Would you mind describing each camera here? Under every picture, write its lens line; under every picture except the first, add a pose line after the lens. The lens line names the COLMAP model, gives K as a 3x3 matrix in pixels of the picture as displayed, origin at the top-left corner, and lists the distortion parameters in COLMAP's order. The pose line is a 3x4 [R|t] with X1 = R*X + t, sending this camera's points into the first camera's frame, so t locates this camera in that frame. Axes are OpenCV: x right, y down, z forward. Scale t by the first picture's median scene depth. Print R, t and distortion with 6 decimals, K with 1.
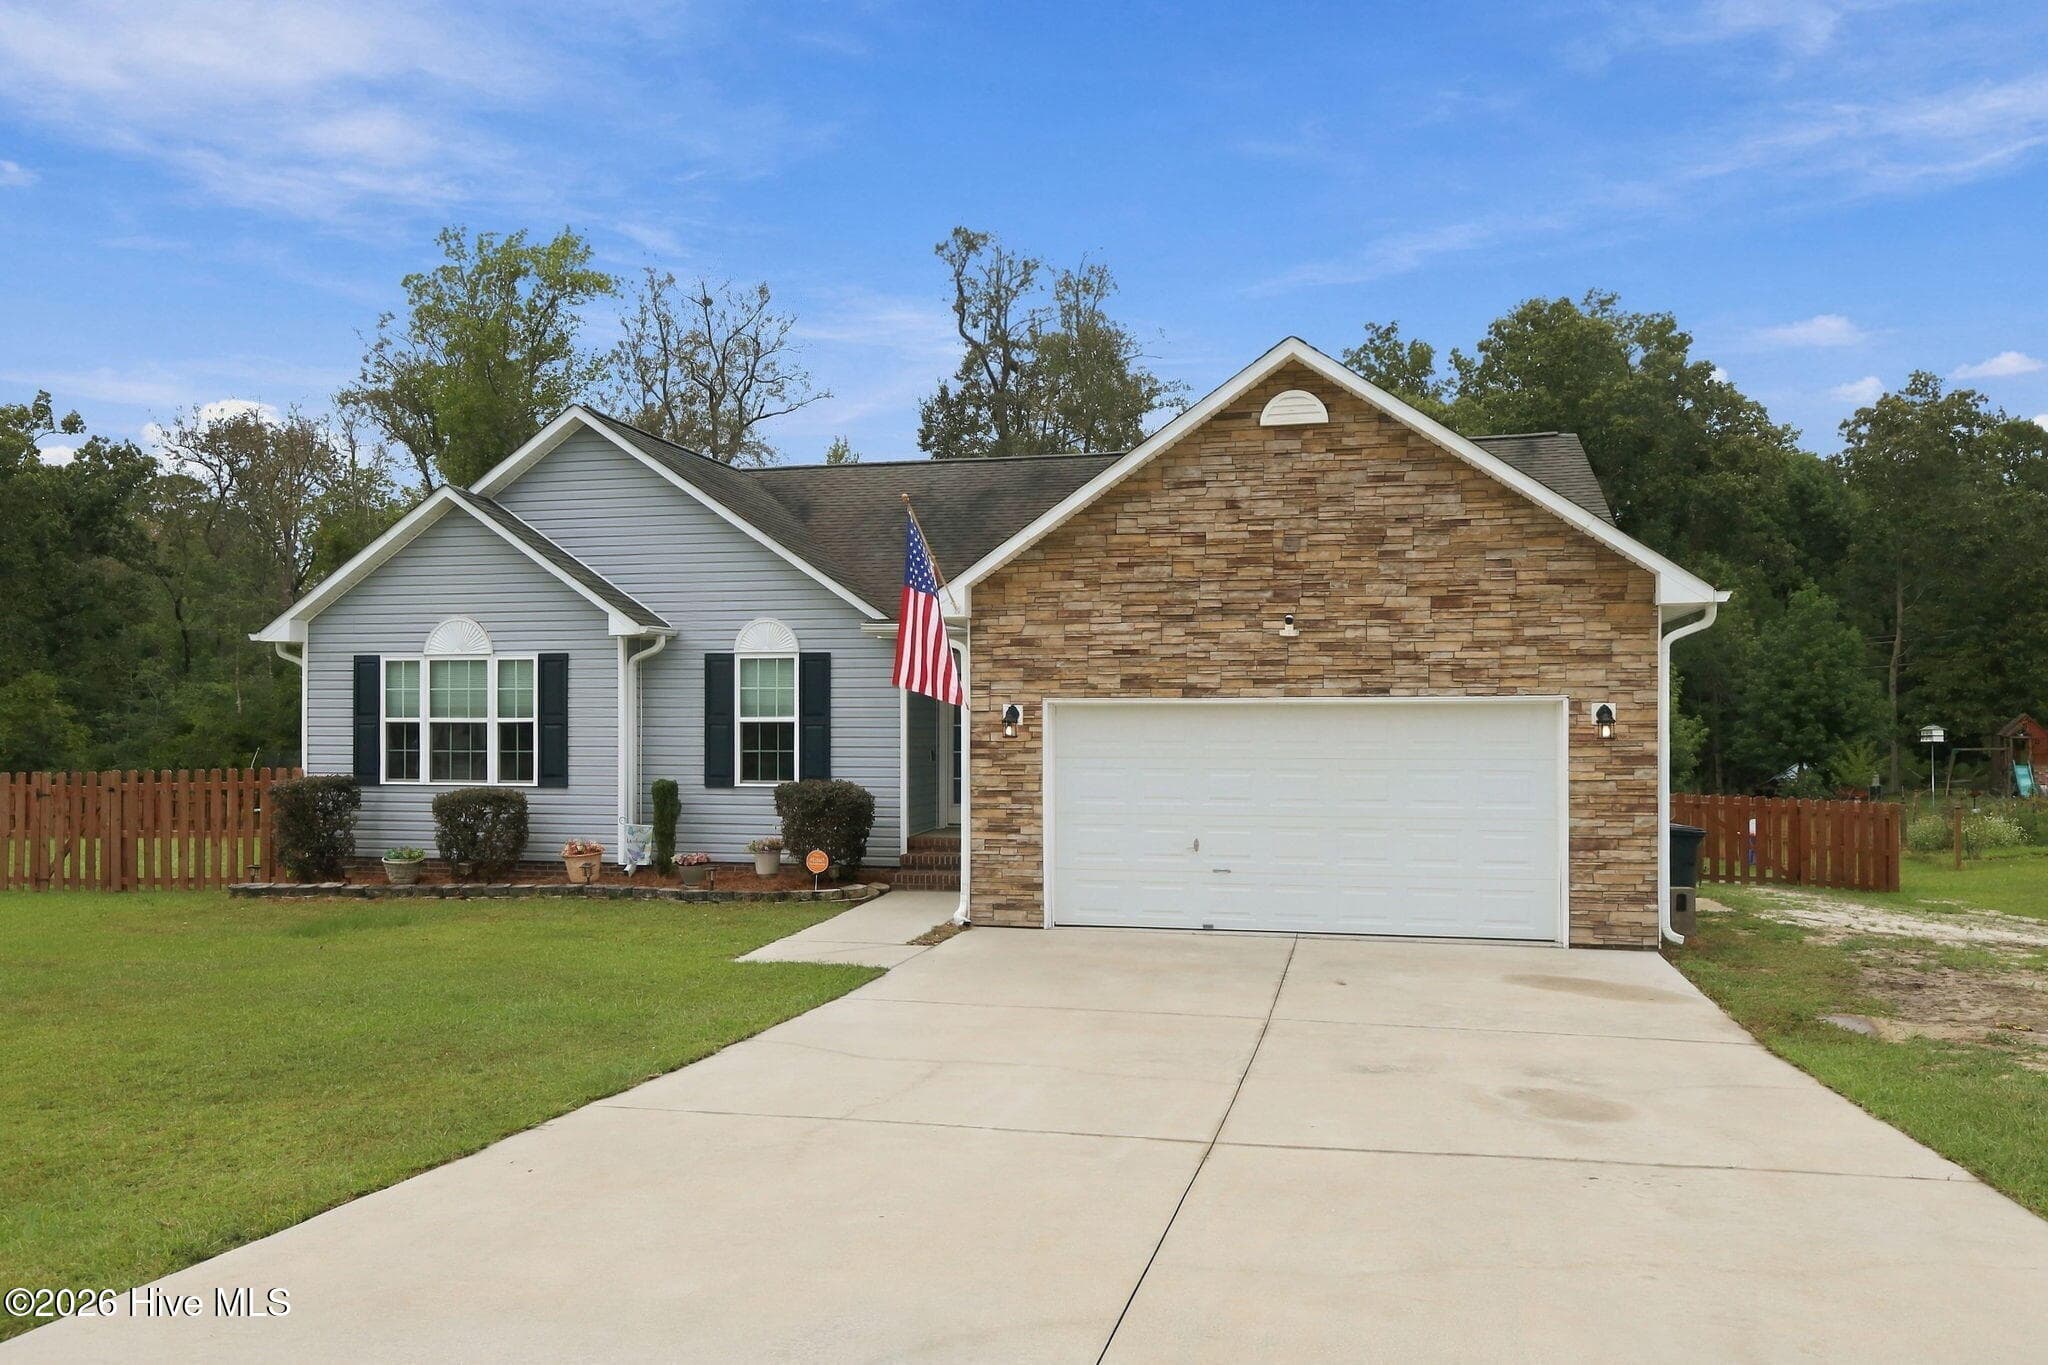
lens RADIAL K [[1483.7, 0, 1024.0], [0, 1483.7, 724.8], [0, 0, 1]] dist [-0.002886, -0.002670]
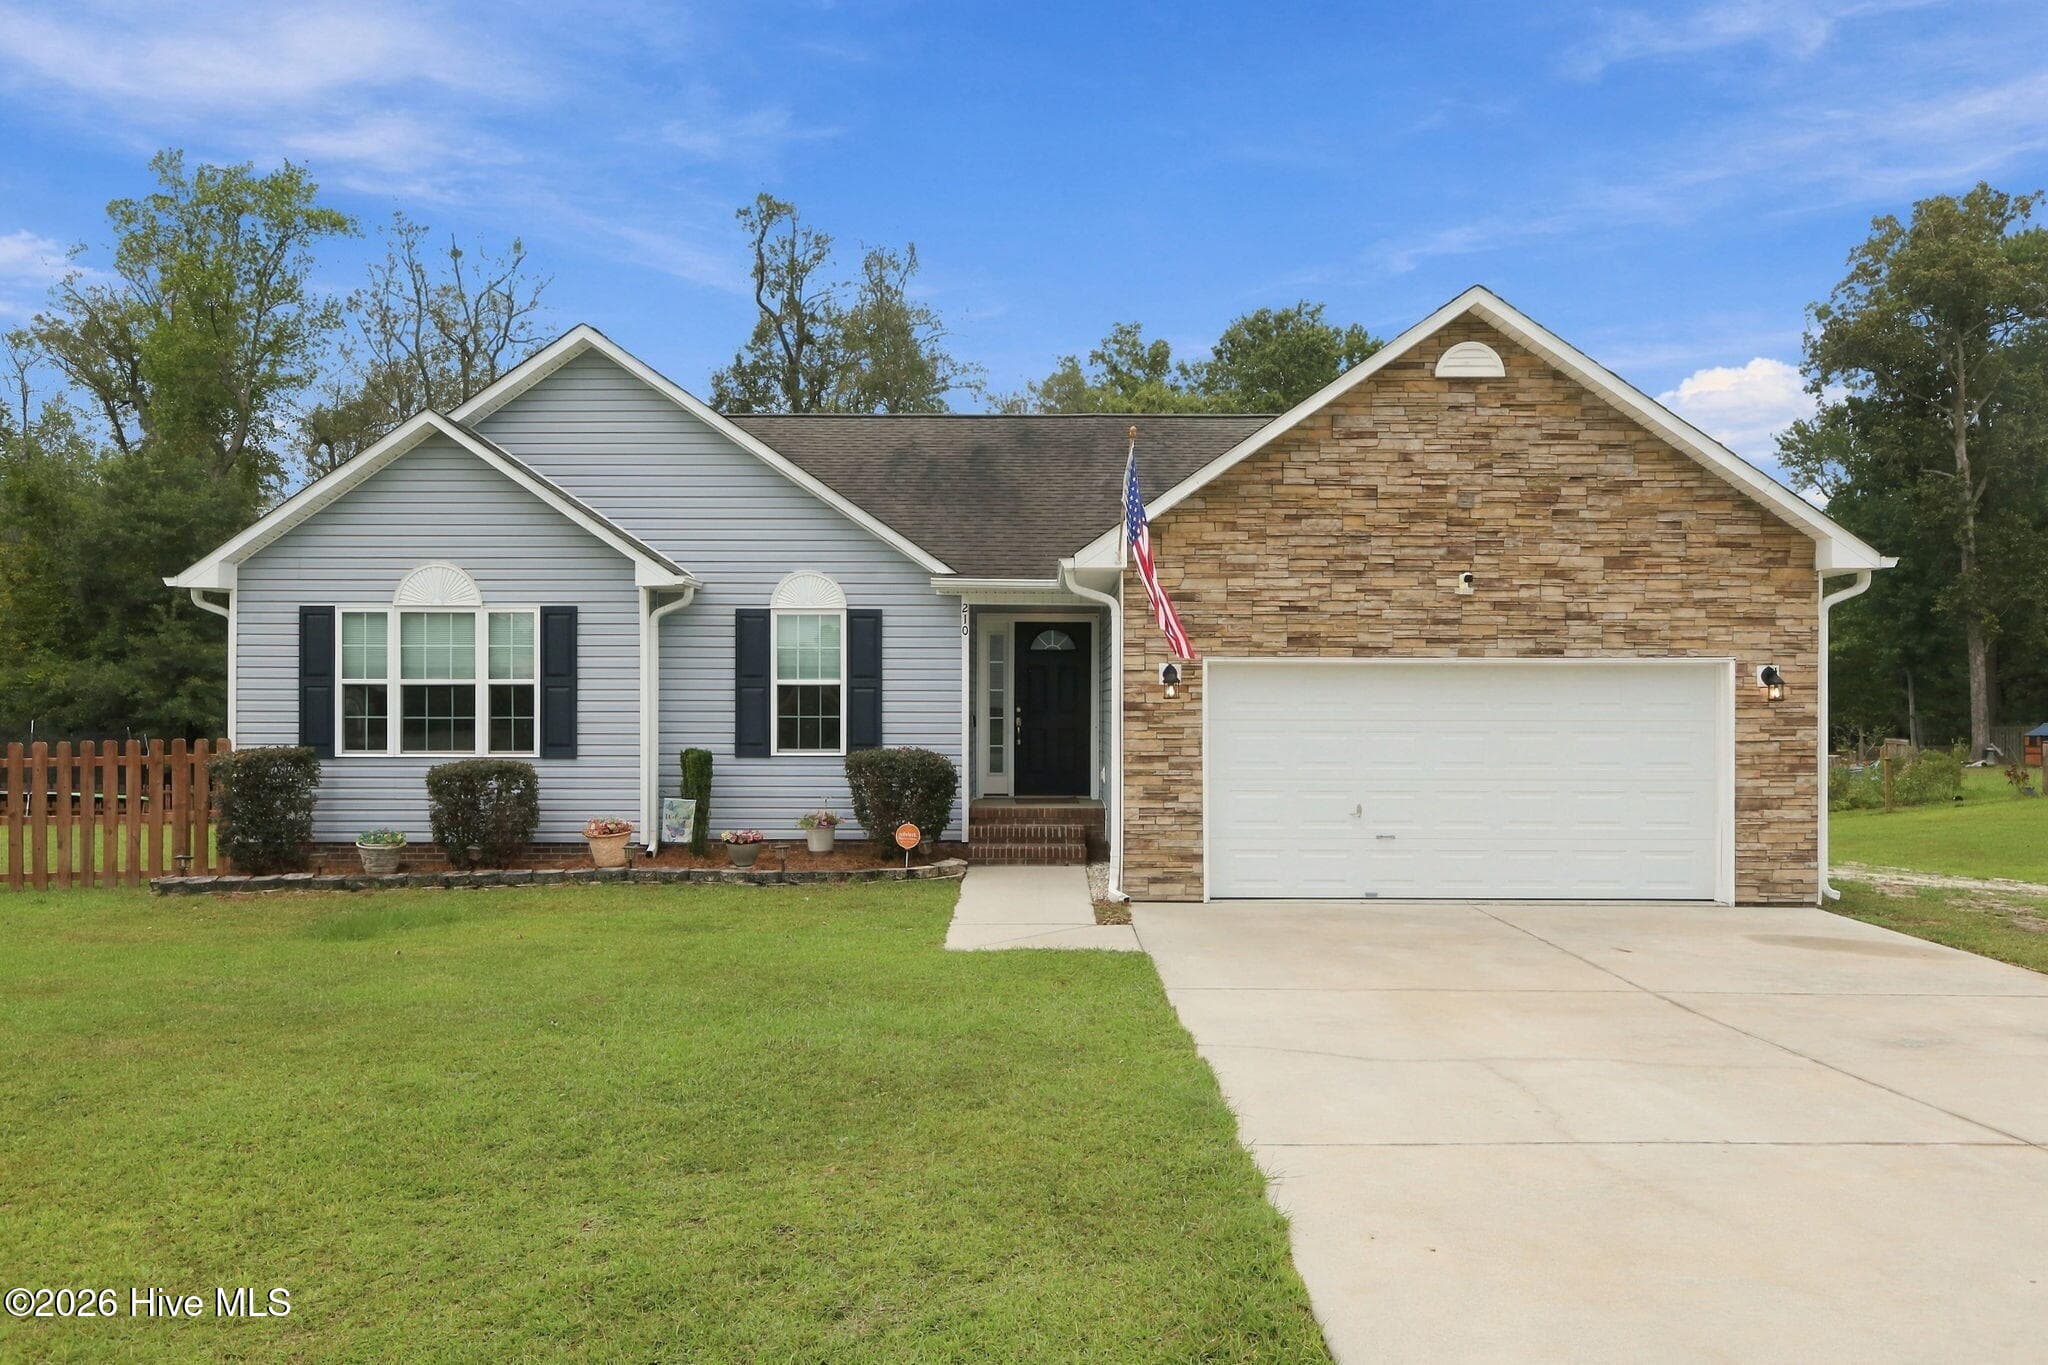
lens RADIAL K [[1422.0, 0, 1029.2], [0, 1422.0, 709.4], [0, 0, 1]] dist [-0.003097, -0.000228]
pose [[0.974954, 0.001486, 0.222401, -0.292377], [-0.002203, 0.999993, 0.002975, 0.012705], [-0.222395, -0.003390, 0.974951, 0.147704]]
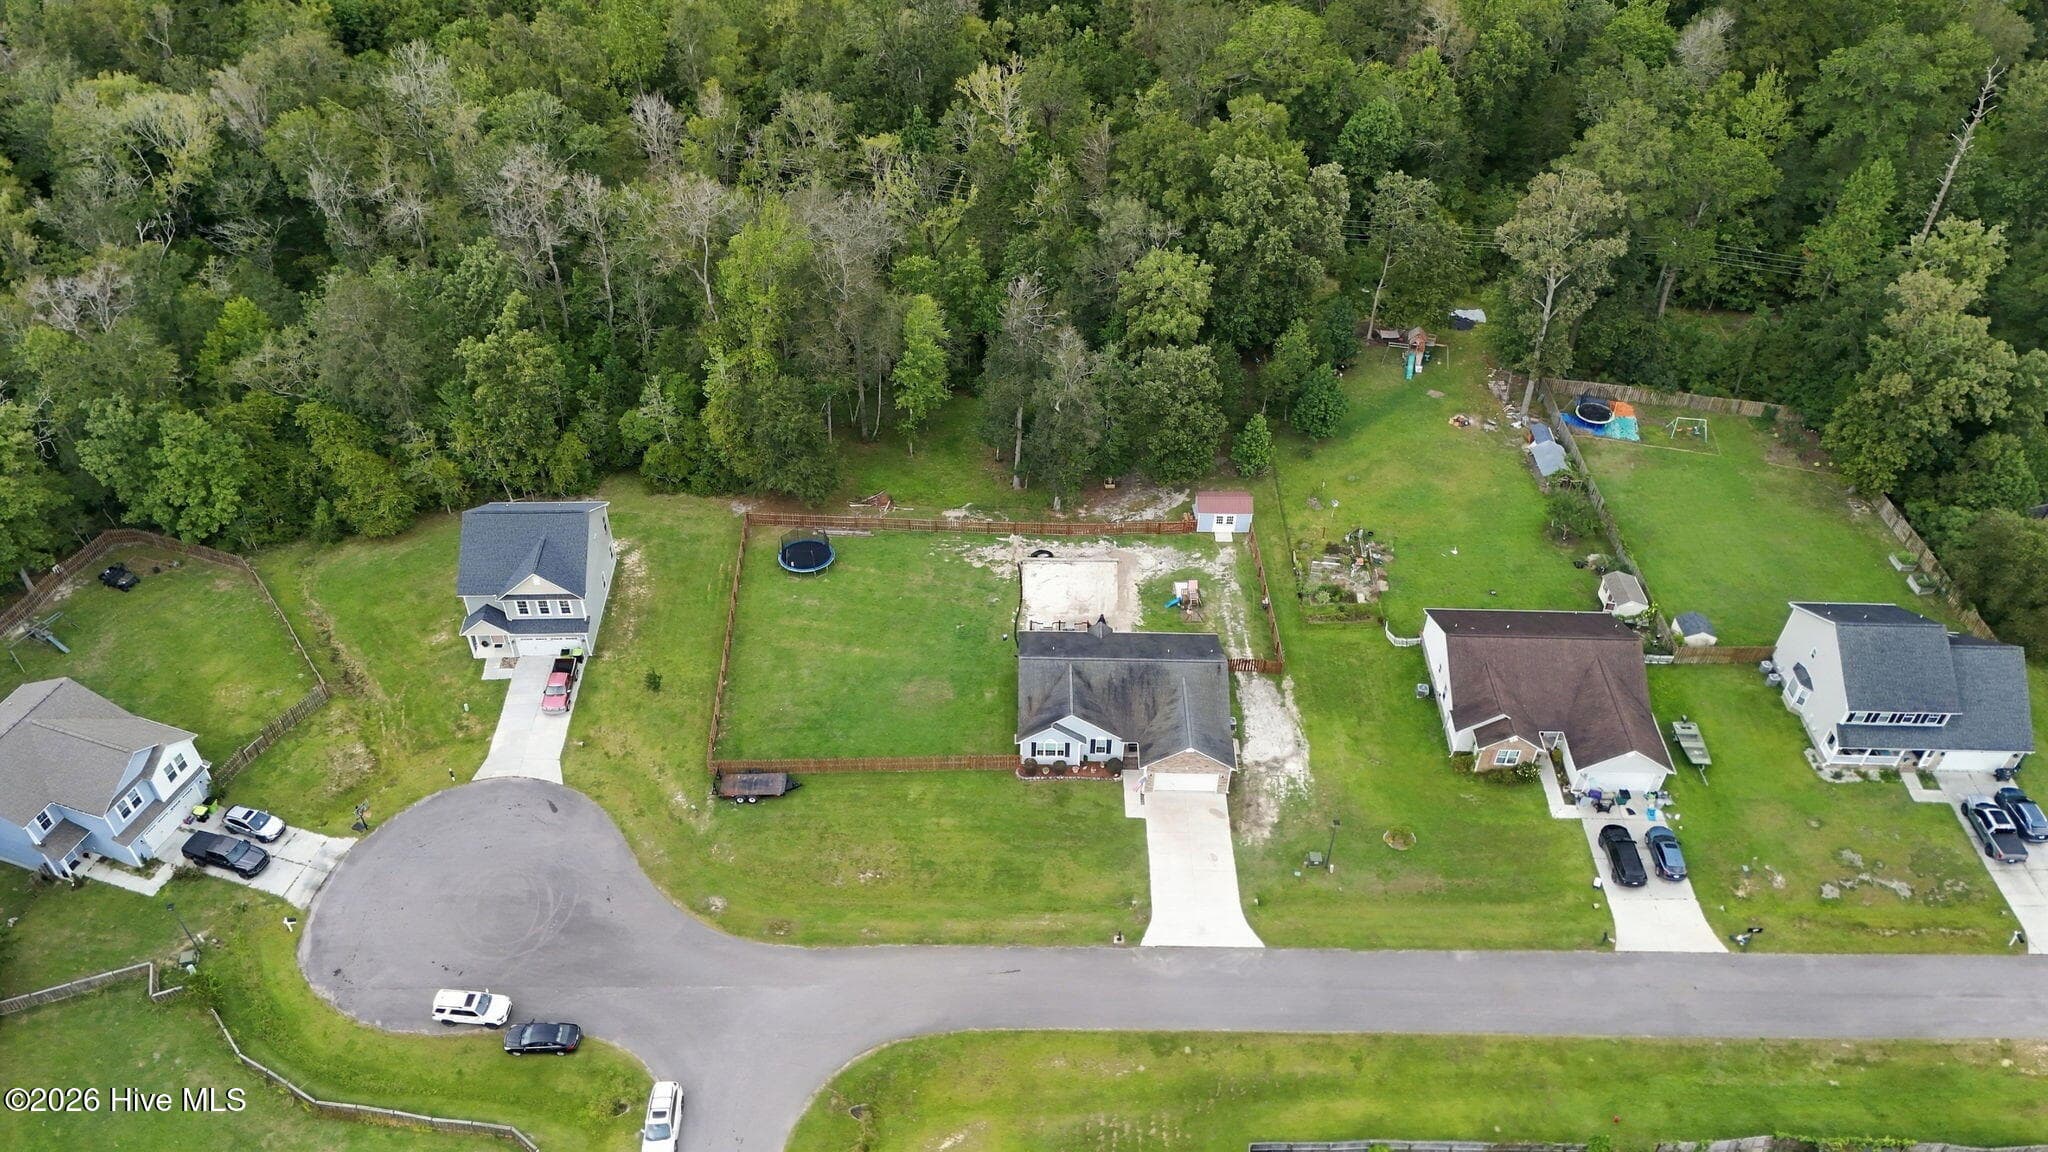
lens RADIAL K [[1503.2, 0, 1024.0], [0, 1503.2, 576.0], [0, 0, 1]] dist [0.081243, -0.073723]
pose [[0.975271, -0.136986, 0.173437, -1.884140], [-0.016538, 0.737312, 0.675350, -6.090125], [-0.220391, -0.661518, 0.716814, -3.819852]]
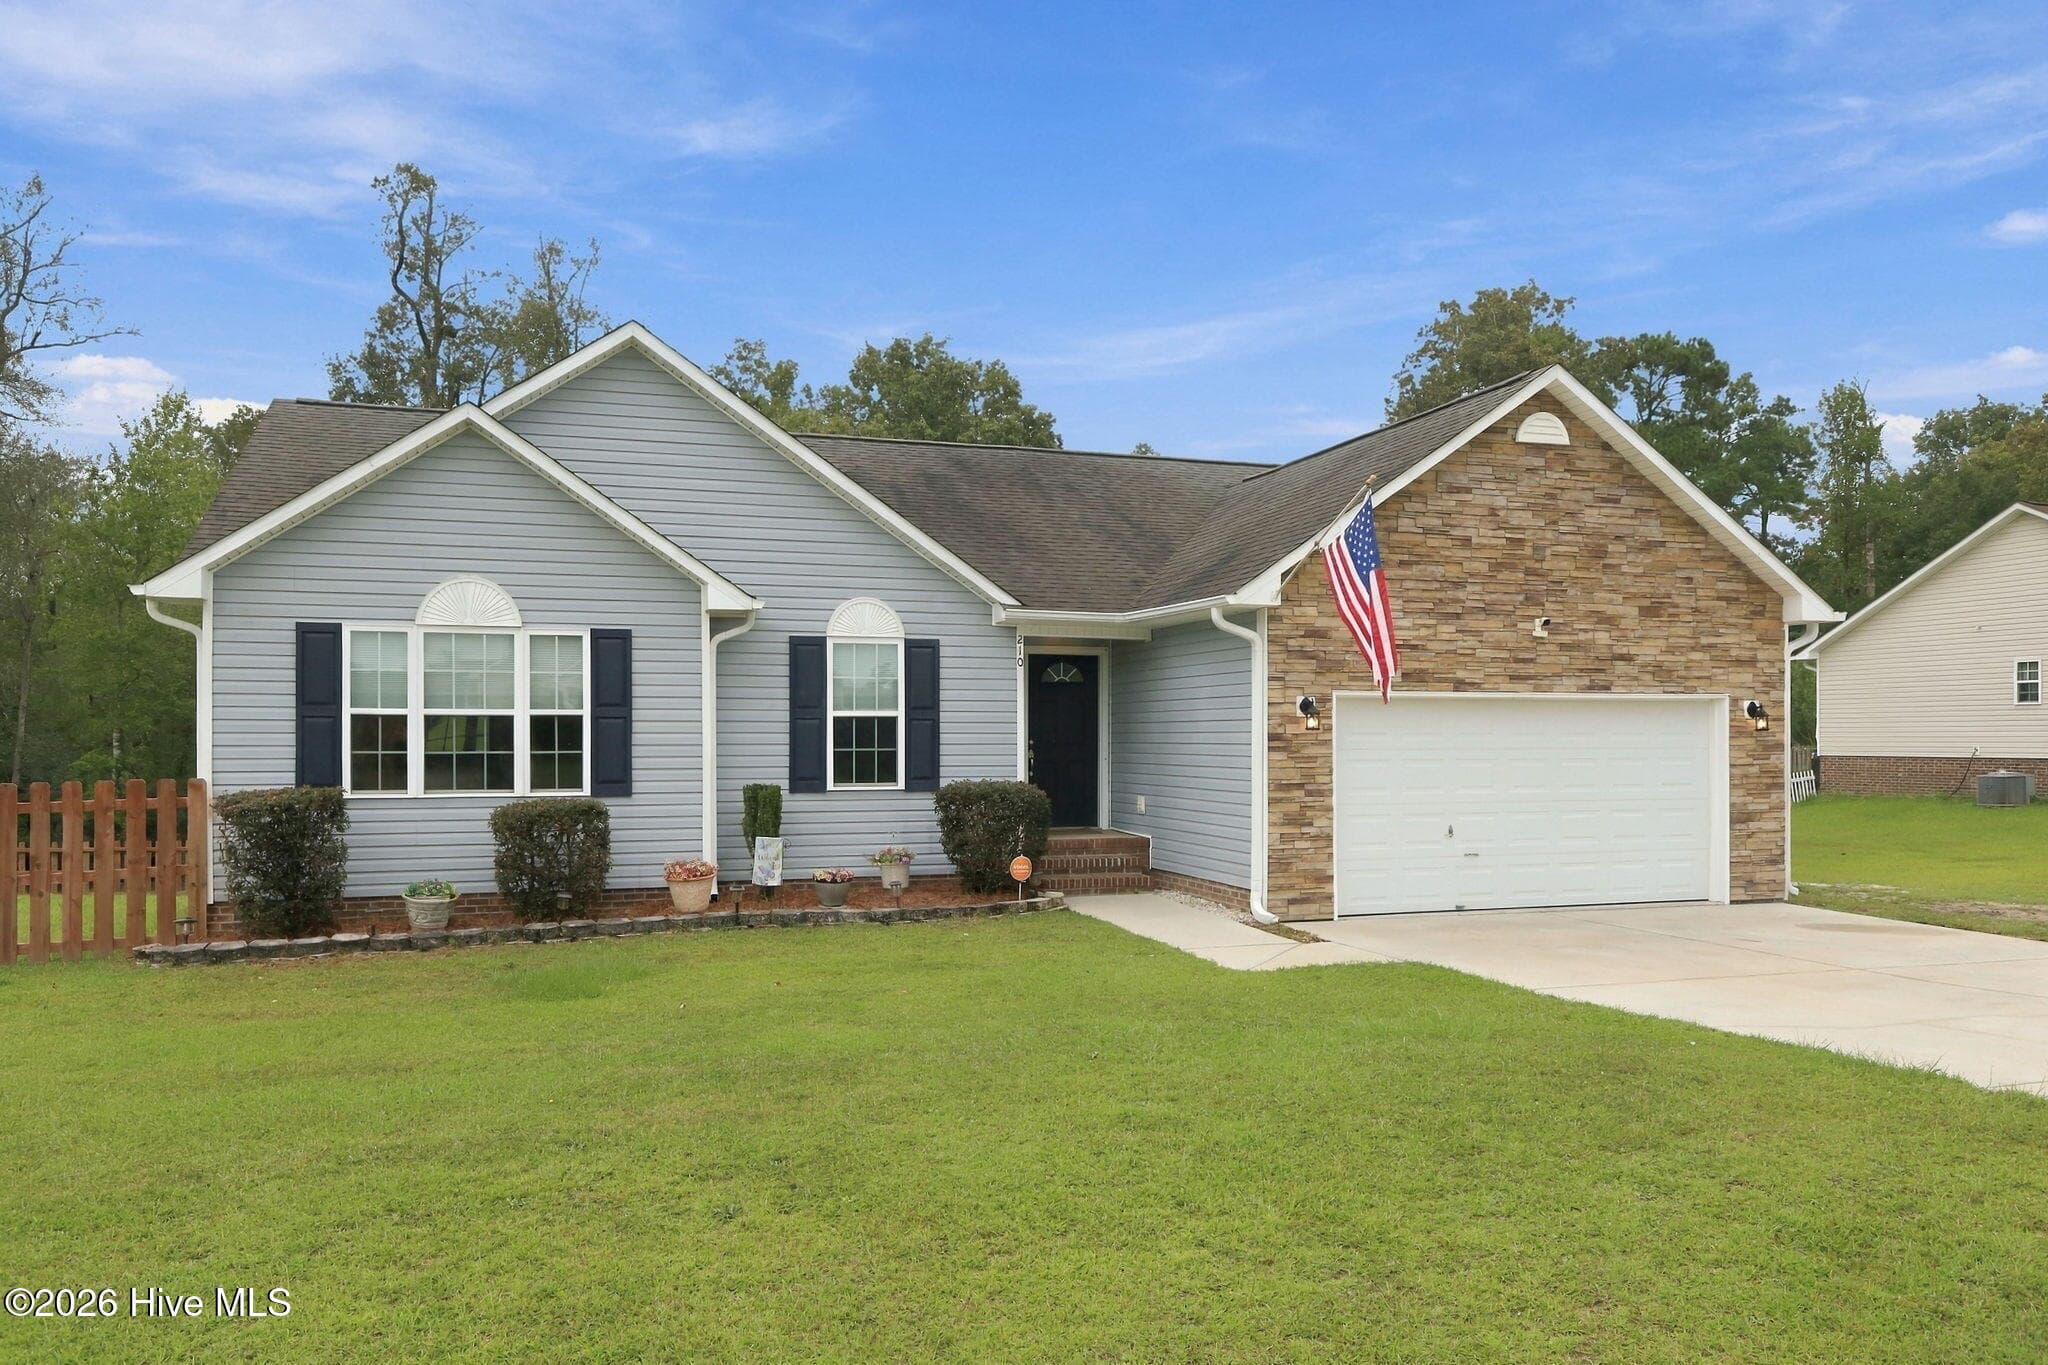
lens RADIAL K [[1473.0, 0, 1031.0], [0, 1473.0, 749.9], [0, 0, 1]] dist [-0.007317, 0.000973]
pose [[0.851778, -0.004702, 0.523882, -0.677683], [0.001350, 0.999976, 0.006781, 0.015194], [-0.523902, -0.005069, 0.851764, 0.258532]]
